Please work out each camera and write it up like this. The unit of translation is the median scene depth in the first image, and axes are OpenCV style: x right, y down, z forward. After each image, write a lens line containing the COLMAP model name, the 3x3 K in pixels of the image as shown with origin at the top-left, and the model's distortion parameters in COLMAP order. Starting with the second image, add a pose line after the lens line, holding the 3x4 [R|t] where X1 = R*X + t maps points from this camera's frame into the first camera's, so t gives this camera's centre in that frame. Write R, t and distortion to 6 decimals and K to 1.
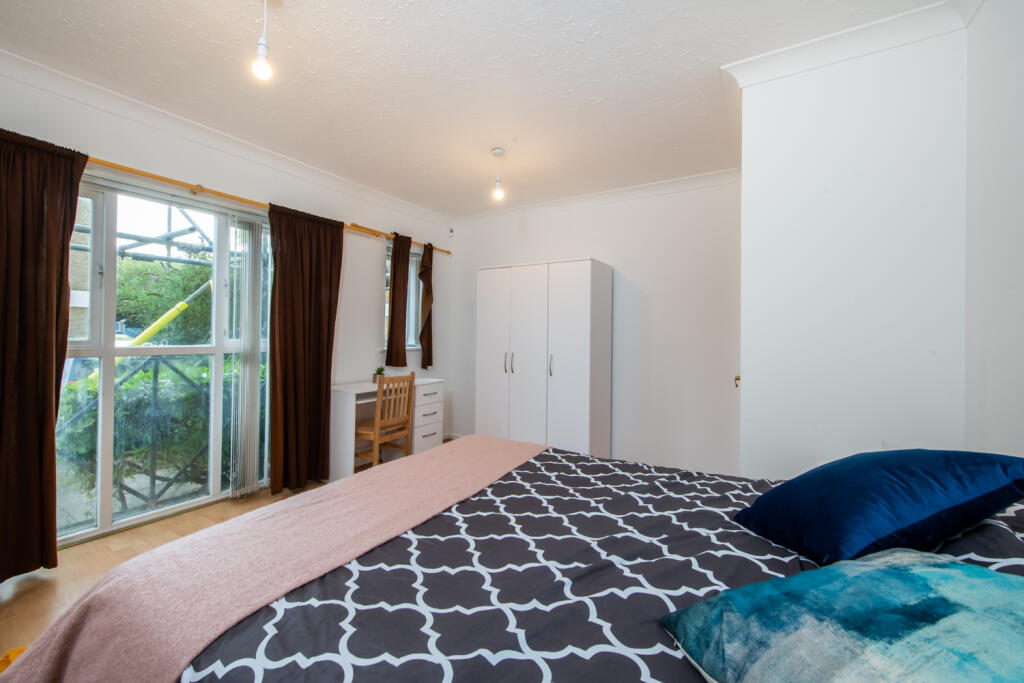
lens RADIAL K [[413.8, 0, 521.7], [0, 413.8, 332.0], [0, 0, 1]] dist [0.001055, -0.003537]
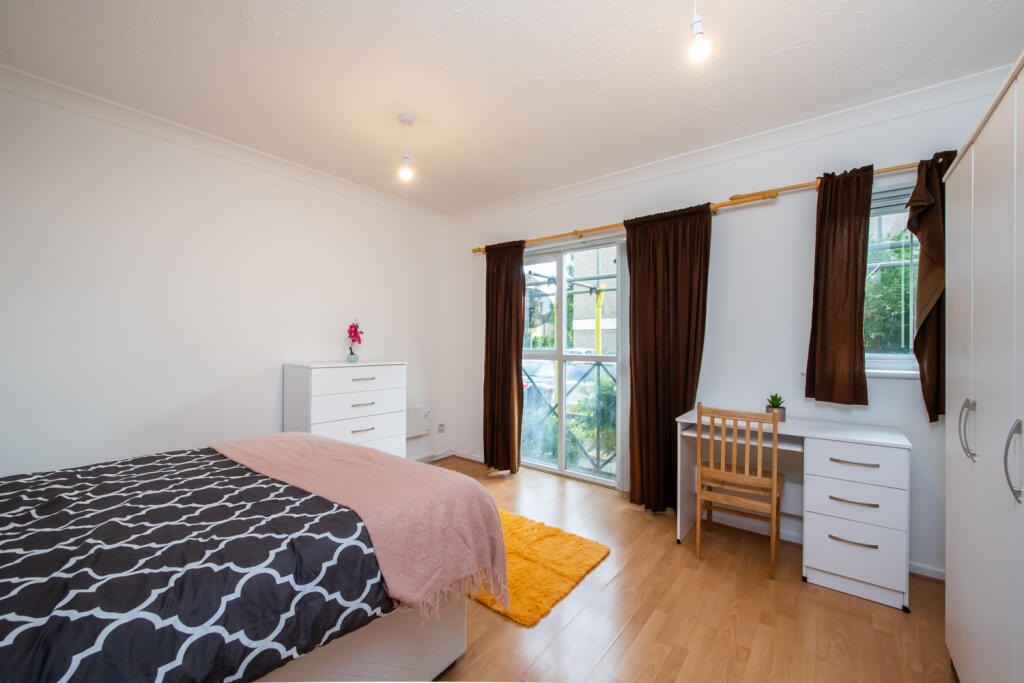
lens RADIAL K [[404.7, 0, 512.0], [0, 404.7, 341.5], [0, 0, 1]] dist [0.001612, -0.001010]
pose [[-0.125989, -0.013930, -0.991934, 0.558159], [0.001243, 0.999898, -0.014200, 0.010639], [0.992031, -0.003022, -0.125959, 1.083496]]
